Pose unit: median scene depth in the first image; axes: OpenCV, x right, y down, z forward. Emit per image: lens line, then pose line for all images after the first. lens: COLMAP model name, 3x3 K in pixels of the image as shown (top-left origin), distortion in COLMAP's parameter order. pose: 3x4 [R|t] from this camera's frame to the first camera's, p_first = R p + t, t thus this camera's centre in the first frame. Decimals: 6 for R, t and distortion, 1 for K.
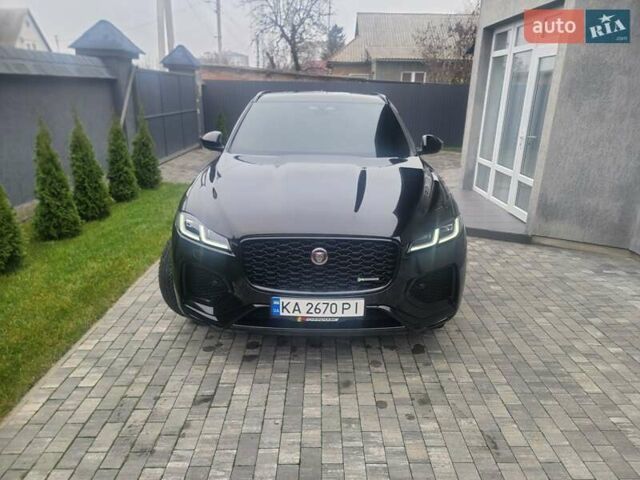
lens RADIAL K [[453.6, 0, 322.6], [0, 453.6, 236.4], [0, 0, 1]] dist [0.088685, -0.081934]
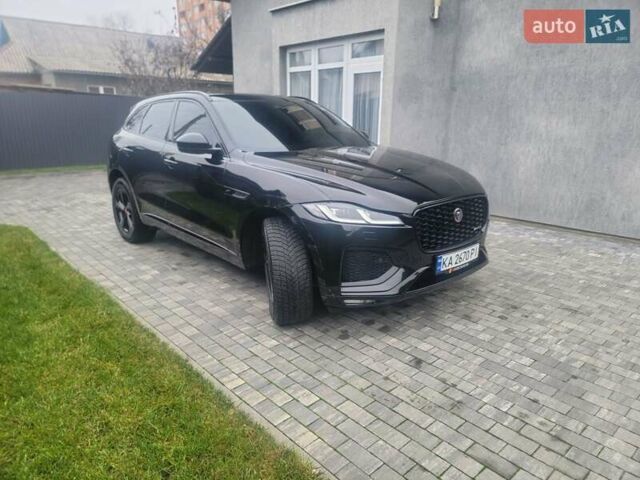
lens RADIAL K [[453.6, 0, 322.6], [0, 453.6, 236.4], [0, 0, 1]] dist [0.088685, -0.081934]
pose [[0.740578, -0.182127, 0.646819, -0.912159], [0.208269, 0.977381, 0.036745, -0.017821], [-0.638881, 0.107500, 0.761758, 0.249157]]
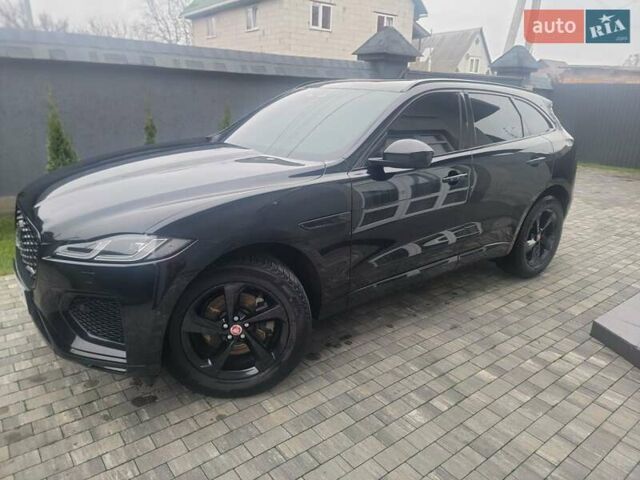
lens RADIAL K [[444.9, 0, 320.0], [0, 444.9, 240.0], [0, 0, 1]] dist [0.087731, -0.076785]
pose [[0.606495, 0.247538, -0.755572, 0.906390], [-0.259146, 0.959951, 0.106480, -0.165394], [0.751669, 0.131223, 0.646354, 0.722507]]
